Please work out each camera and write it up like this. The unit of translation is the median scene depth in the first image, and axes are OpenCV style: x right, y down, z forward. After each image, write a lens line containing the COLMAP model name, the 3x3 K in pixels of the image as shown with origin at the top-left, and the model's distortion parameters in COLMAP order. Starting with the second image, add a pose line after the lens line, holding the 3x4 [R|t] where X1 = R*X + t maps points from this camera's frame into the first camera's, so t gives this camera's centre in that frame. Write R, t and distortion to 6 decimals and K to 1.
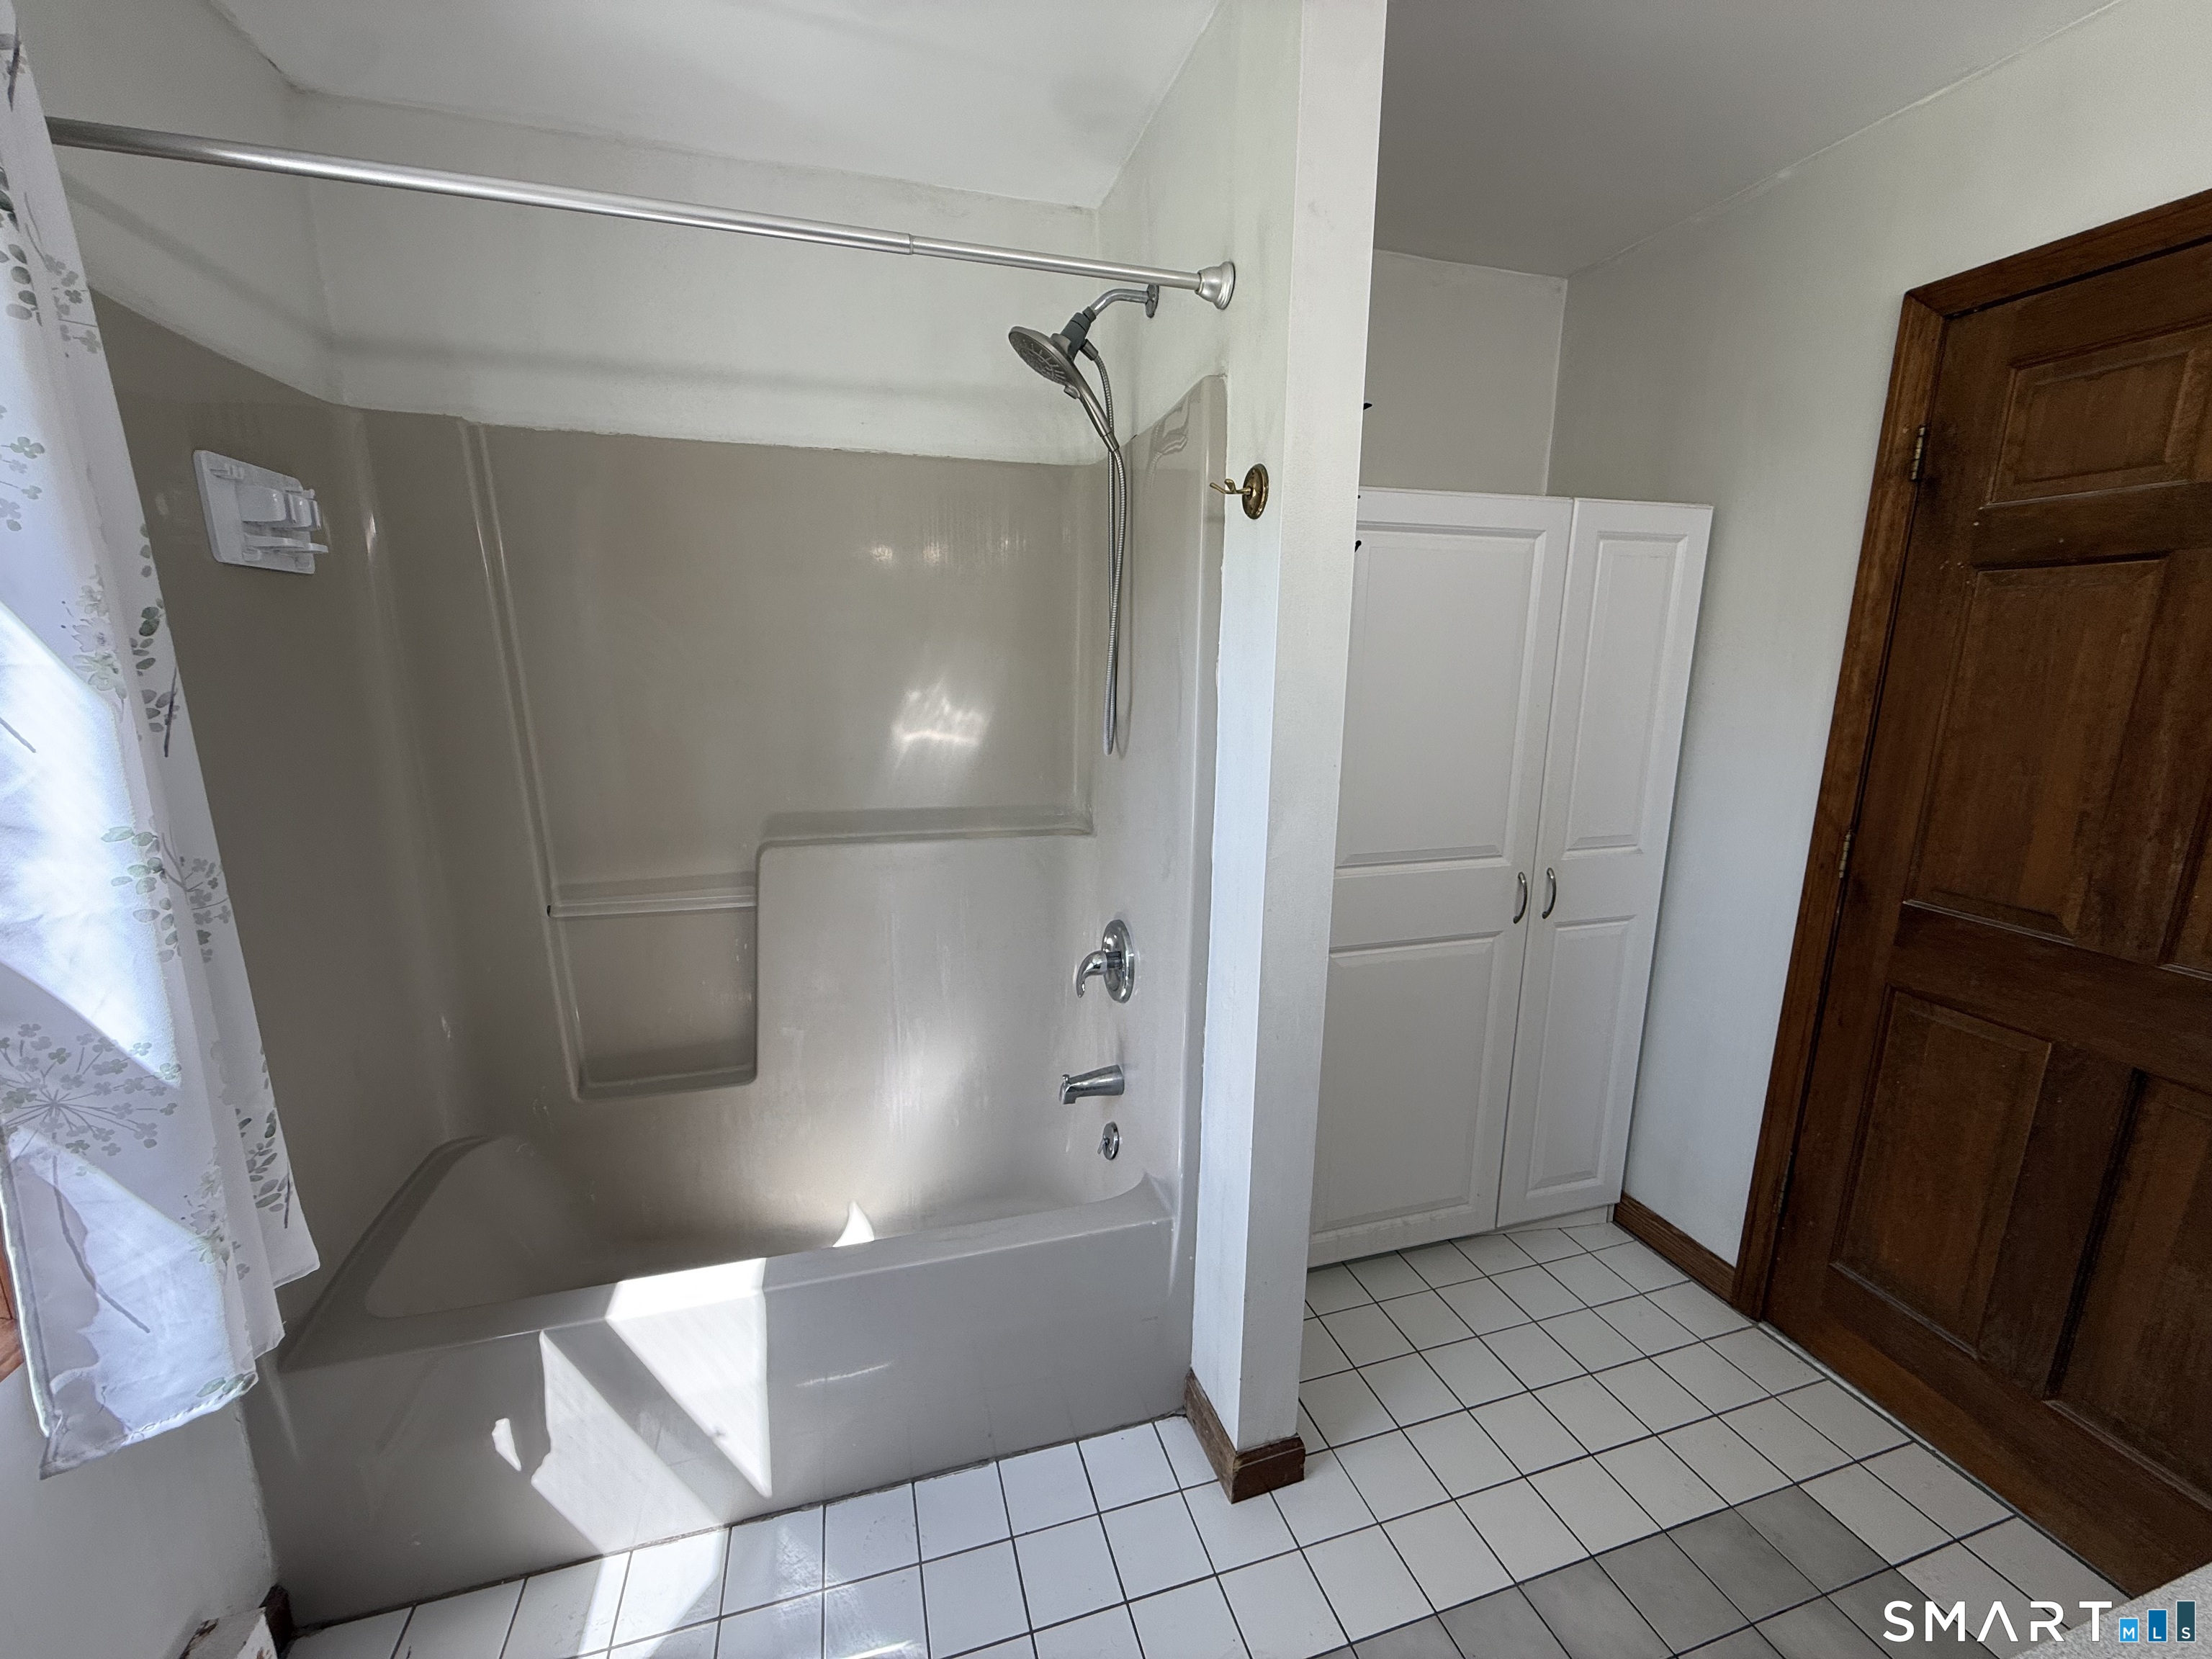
lens RADIAL K [[882.0, 0, 1096.8], [0, 882.0, 828.9], [0, 0, 1]] dist [-0.000552, -0.000251]
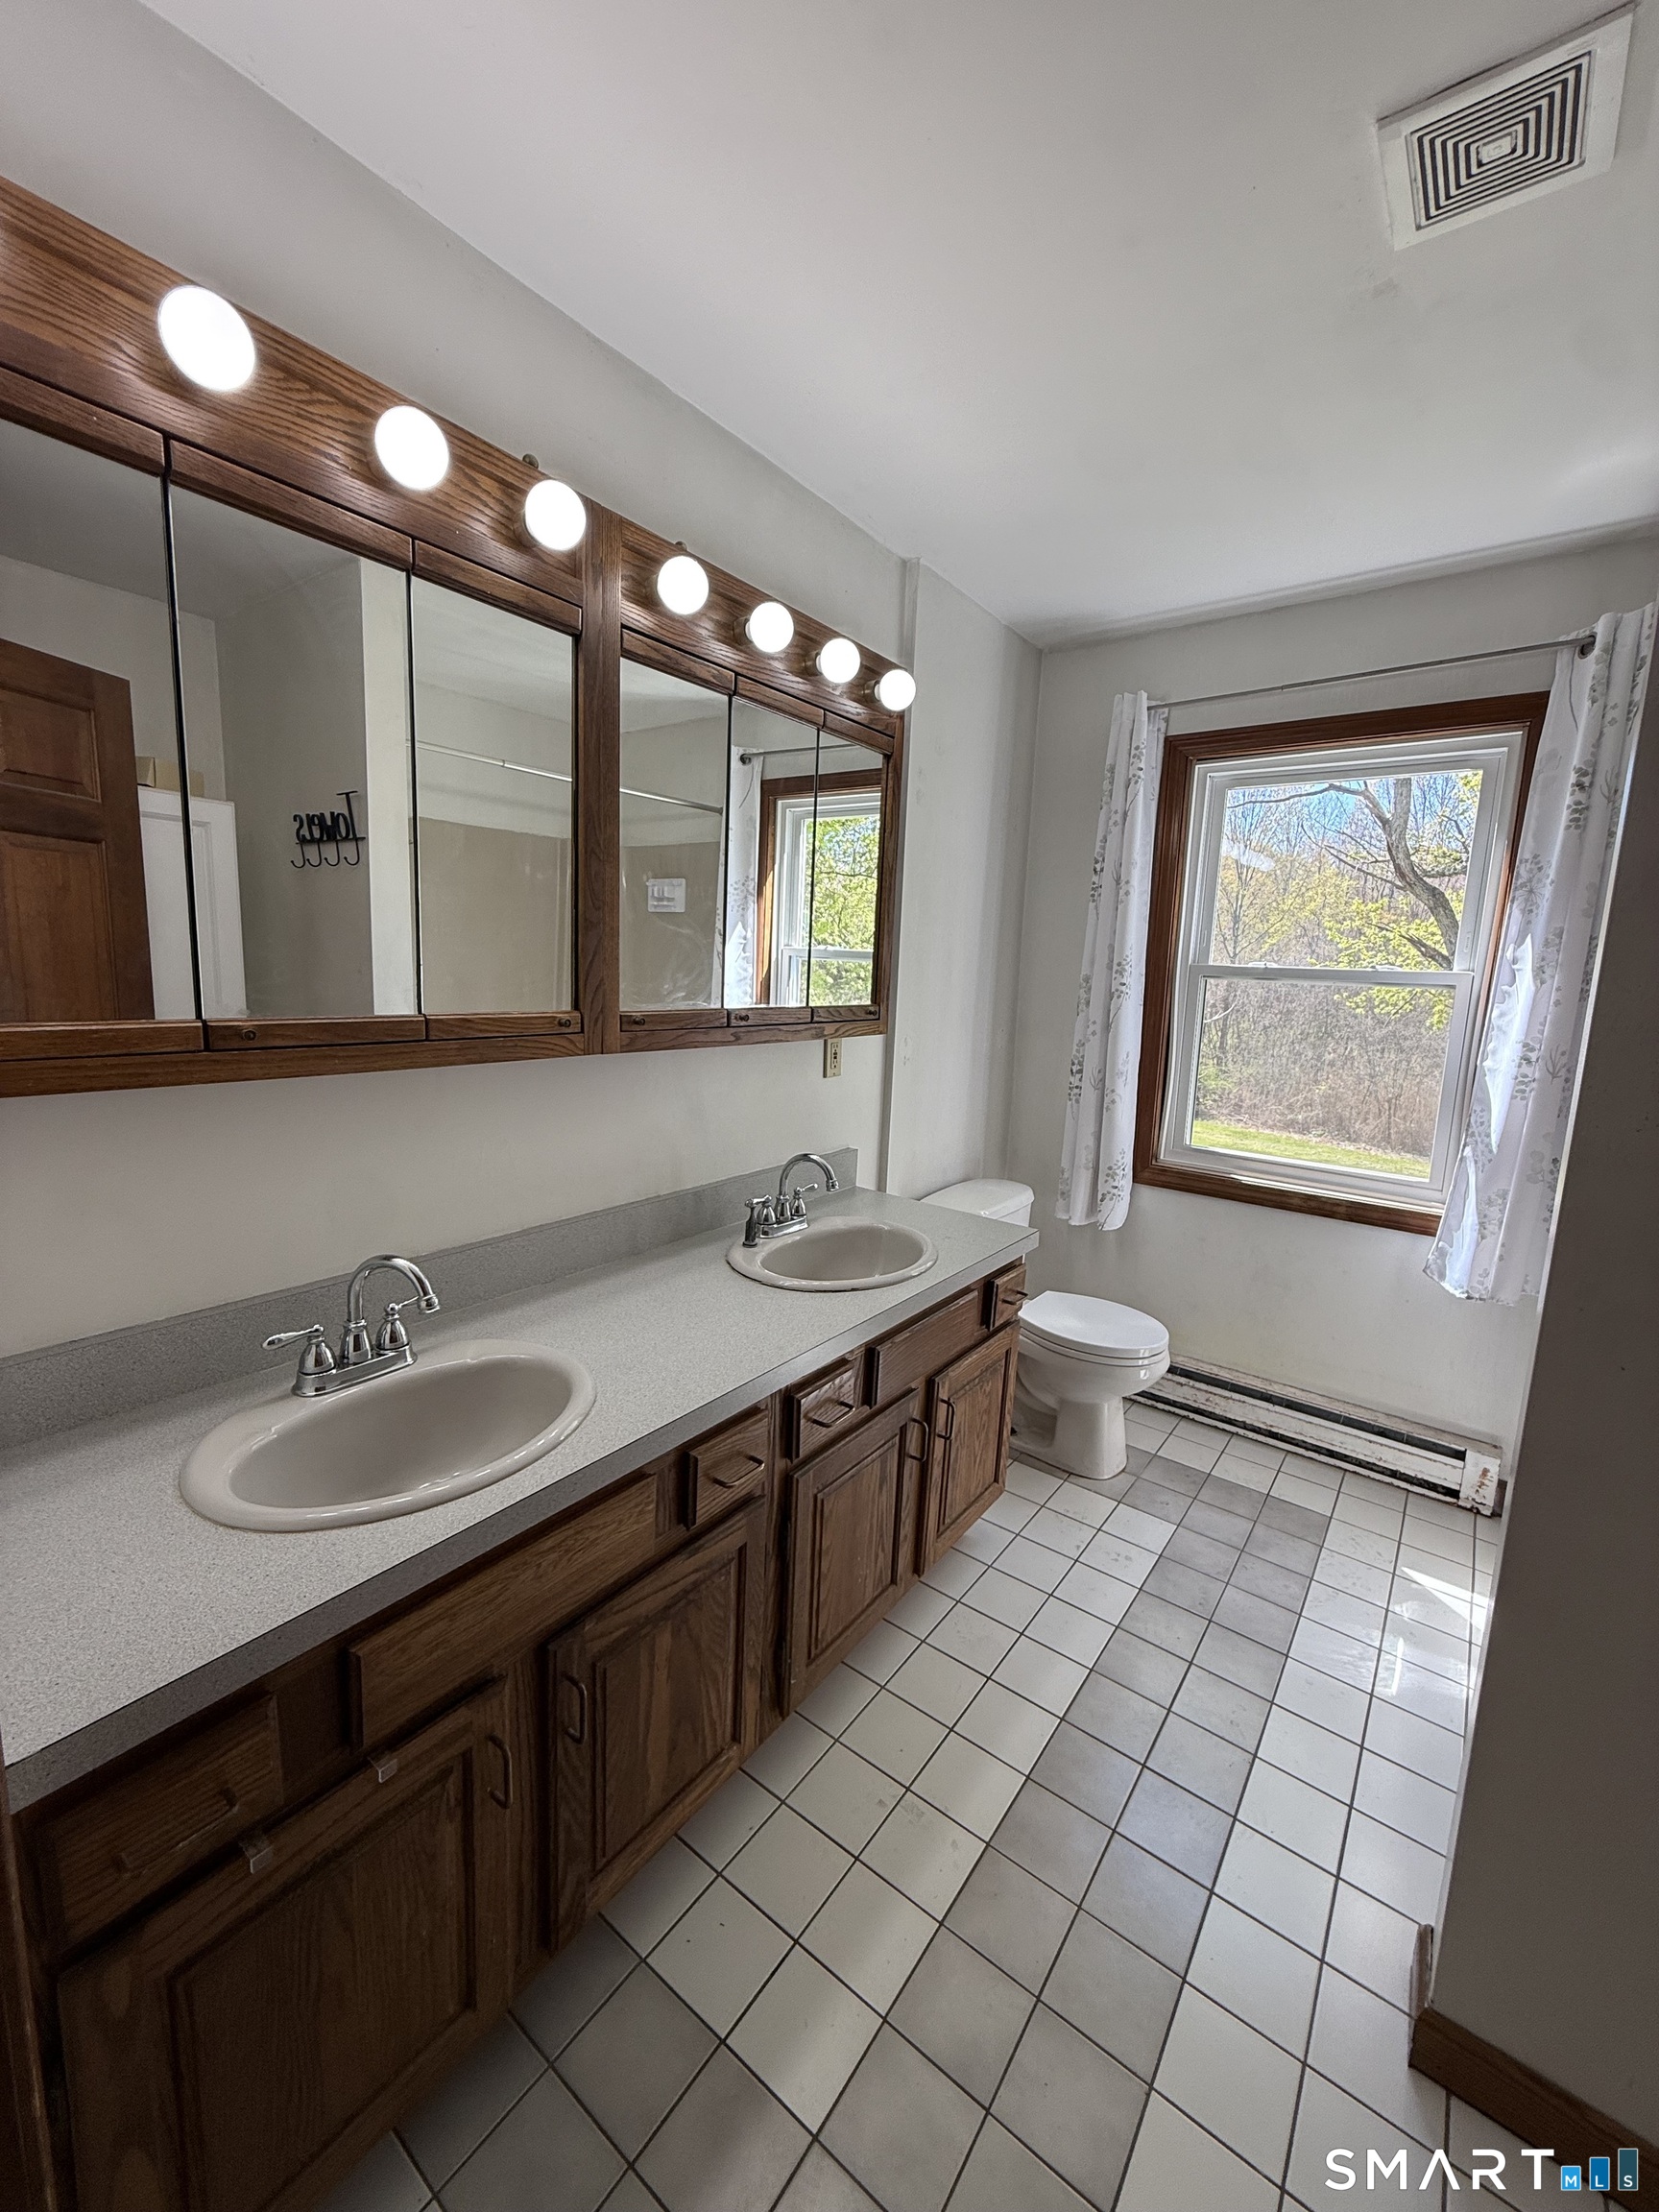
lens RADIAL K [[882.0, 0, 831.4], [0, 882.0, 1095.7], [0, 0, 1]] dist [-0.000552, -0.000251]
pose [[-0.802254, 0.052283, -0.594689, 1.241826], [-0.162902, 0.939181, 0.302329, -0.188826], [0.574327, 0.339421, -0.744944, 1.232860]]
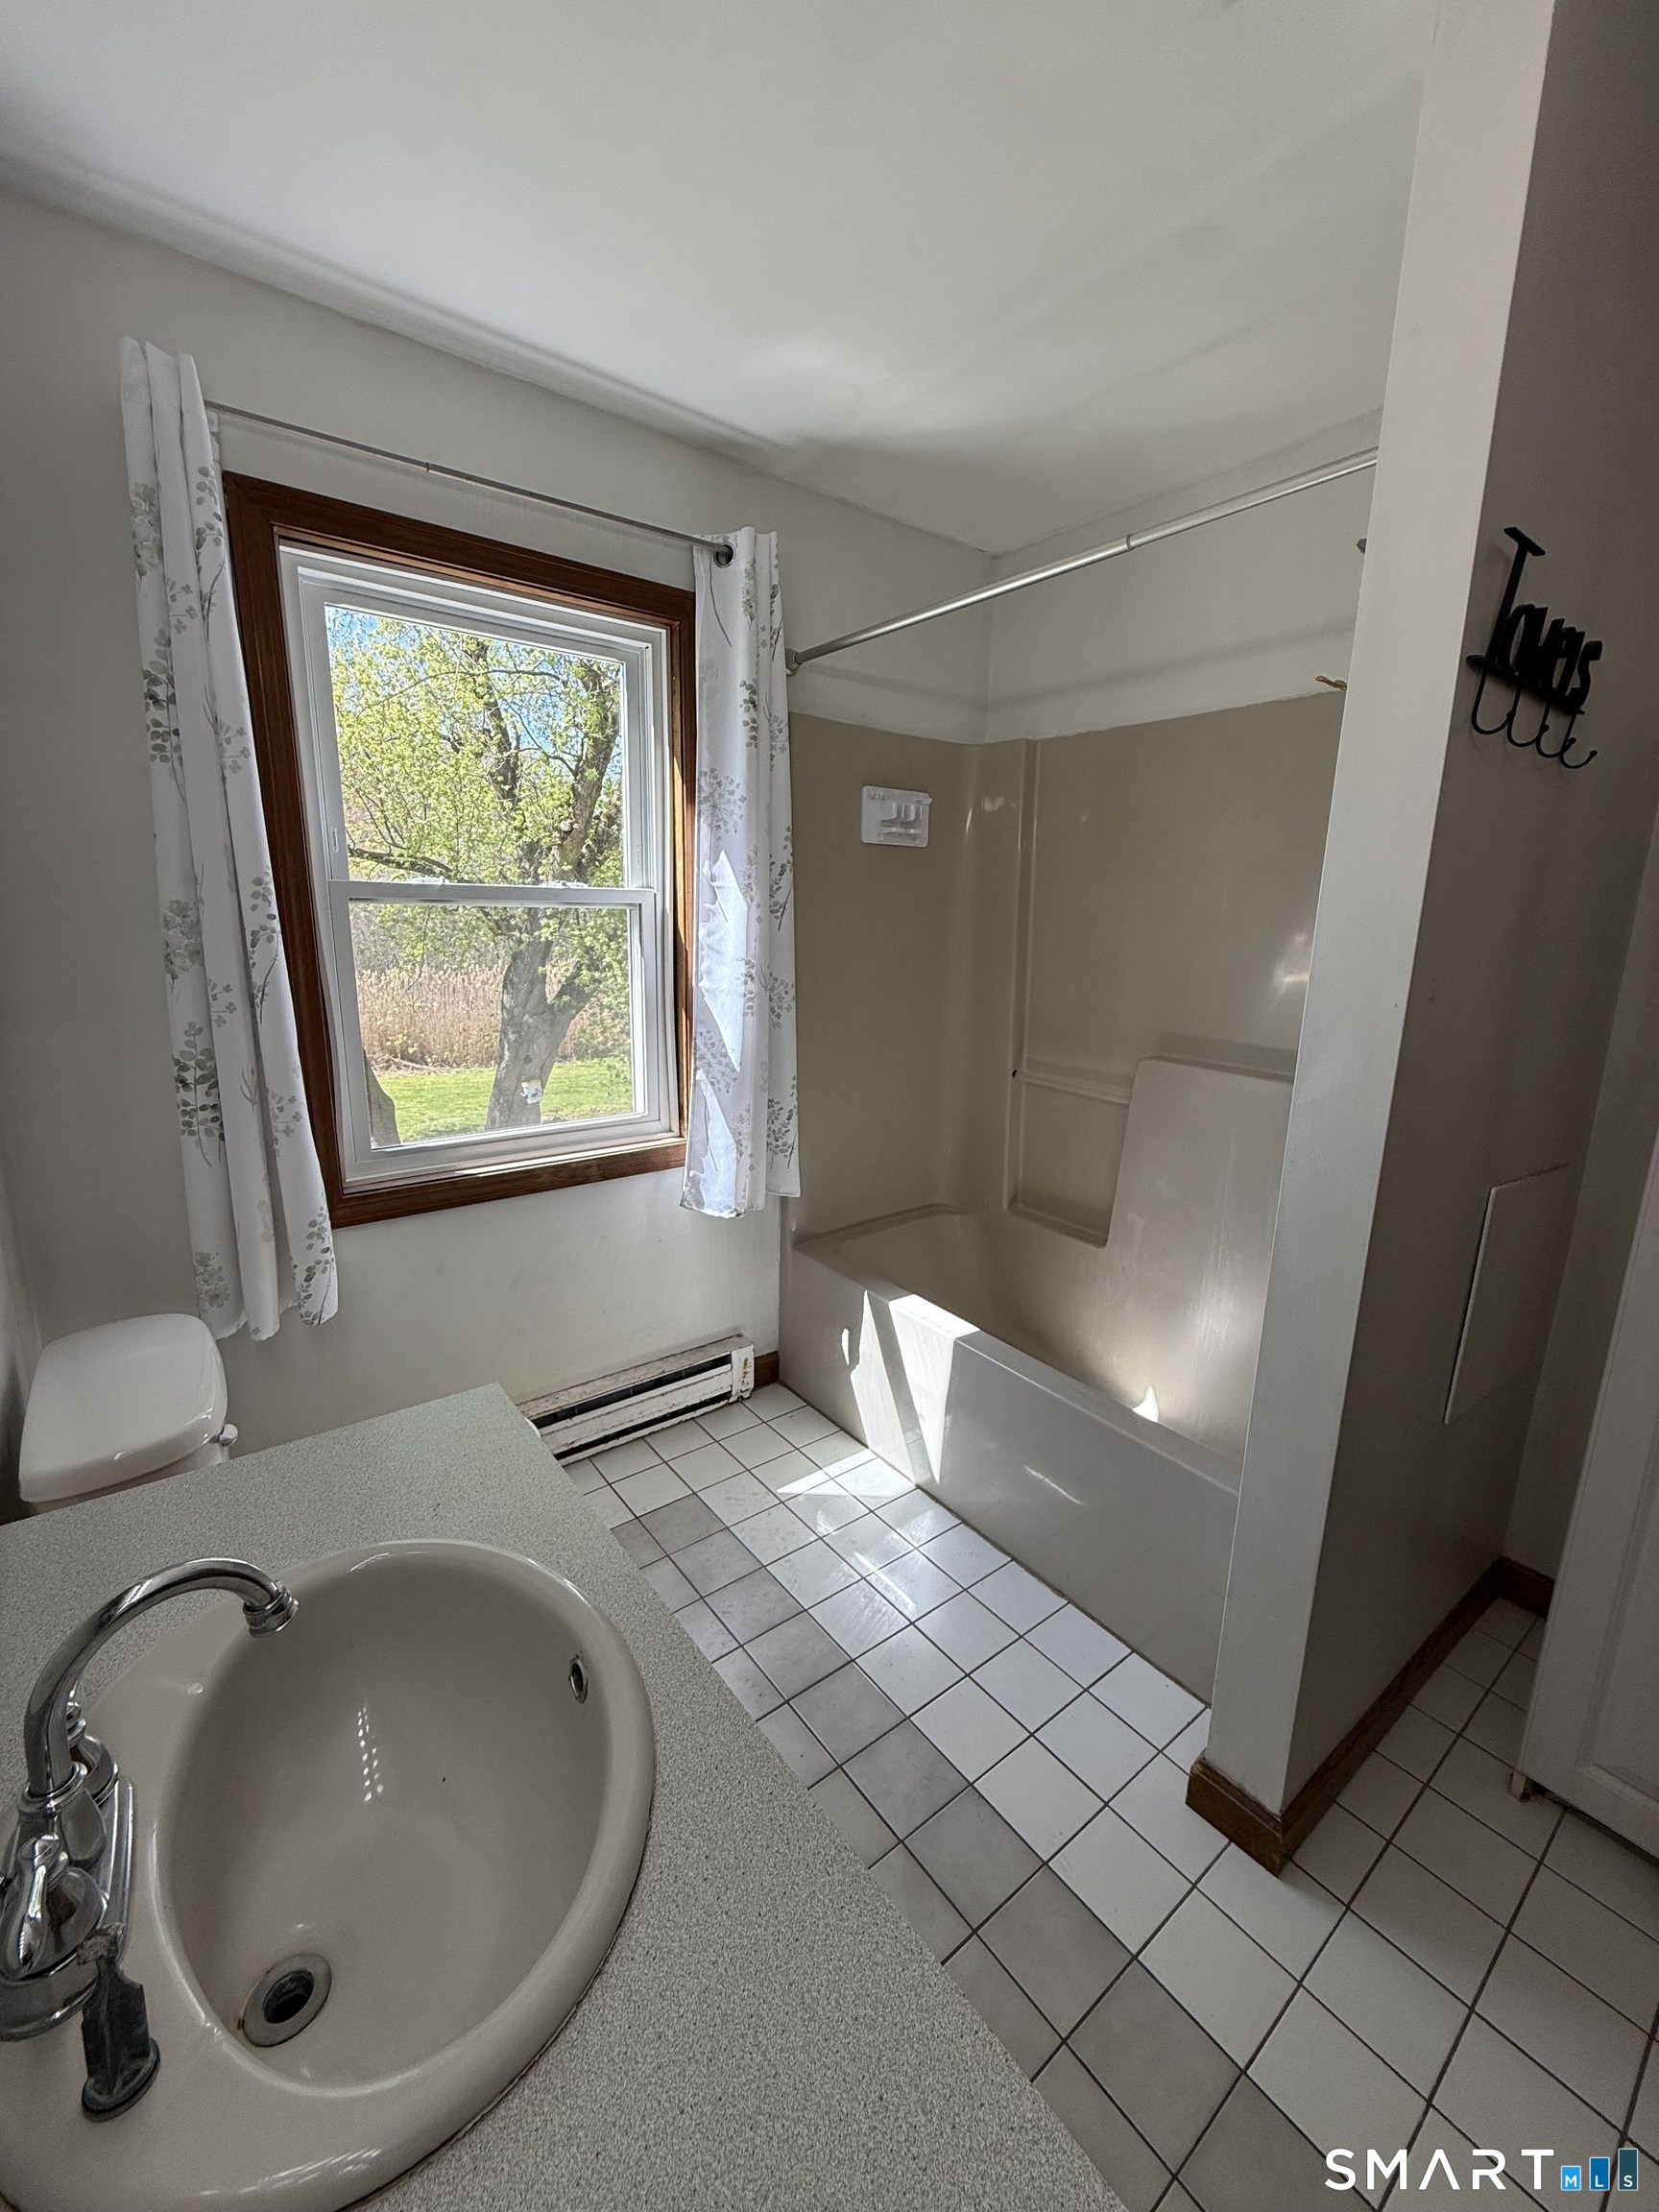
lens RADIAL K [[882.0, 0, 831.4], [0, 882.0, 1095.7], [0, 0, 1]] dist [-0.000552, -0.000251]
pose [[0.364718, 0.194825, -0.910508, 0.856954], [-0.205029, 0.970667, 0.125570, 0.011456], [0.908264, 0.140883, 0.393965, 0.239198]]
